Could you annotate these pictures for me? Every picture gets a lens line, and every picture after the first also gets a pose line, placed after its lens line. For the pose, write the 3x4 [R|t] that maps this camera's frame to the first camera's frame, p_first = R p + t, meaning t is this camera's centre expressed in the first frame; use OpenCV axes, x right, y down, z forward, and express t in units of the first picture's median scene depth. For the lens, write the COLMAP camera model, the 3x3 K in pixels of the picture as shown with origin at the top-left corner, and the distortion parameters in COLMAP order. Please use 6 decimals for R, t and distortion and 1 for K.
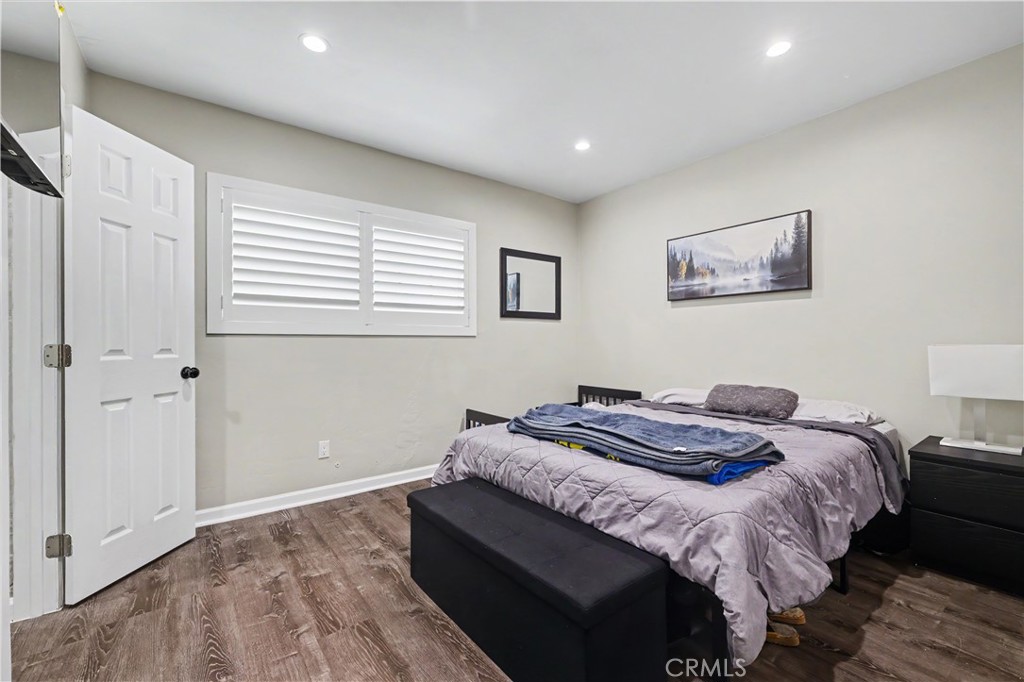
lens RADIAL K [[432.0, 0, 508.7], [0, 432.0, 339.1], [0, 0, 1]] dist [0.000480, -0.000197]
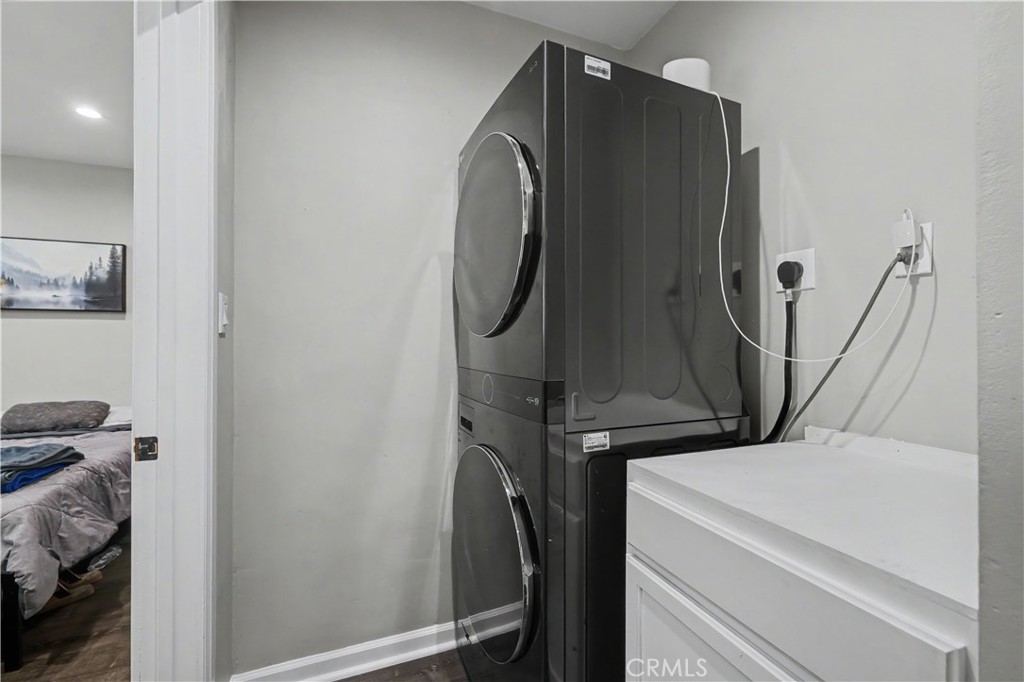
lens RADIAL K [[432.0, 0, 508.7], [0, 432.0, 339.1], [0, 0, 1]] dist [0.000480, -0.000197]
pose [[0.271280, 0.006516, 0.962478, -0.144718], [-0.006607, 0.999966, -0.004908, -0.043474], [-0.962478, -0.005028, 0.271314, -0.316480]]
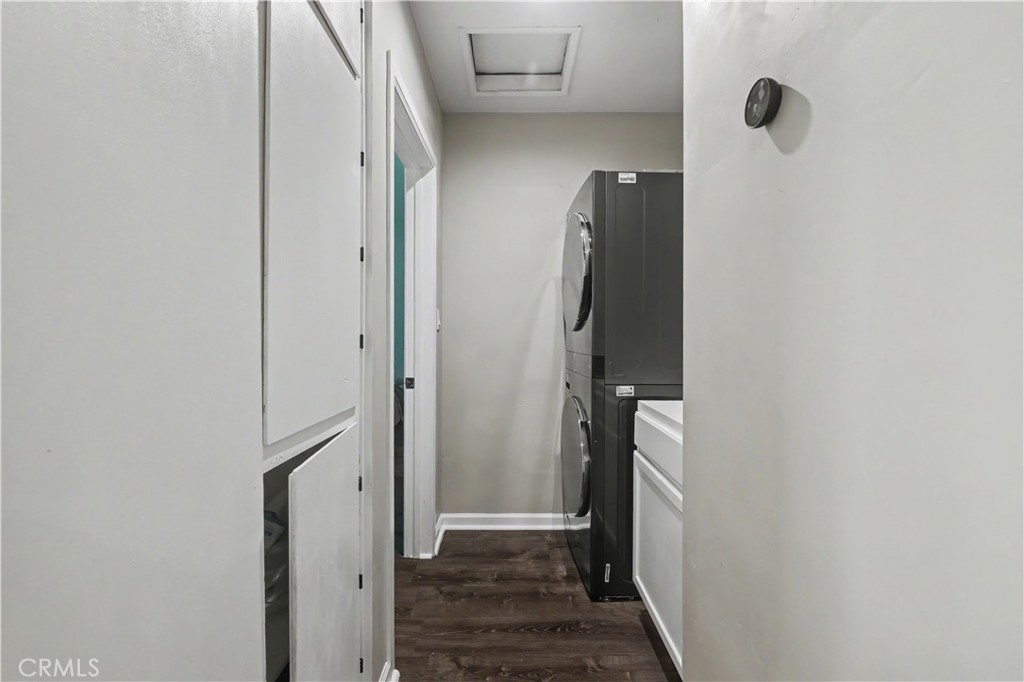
lens RADIAL K [[432.0, 0, 508.7], [0, 432.0, 339.1], [0, 0, 1]] dist [0.000480, -0.000197]
pose [[0.602095, -0.002678, 0.798420, -0.404703], [-0.009916, 0.999892, 0.010831, -0.041494], [-0.798363, -0.014438, 0.602004, -0.548893]]
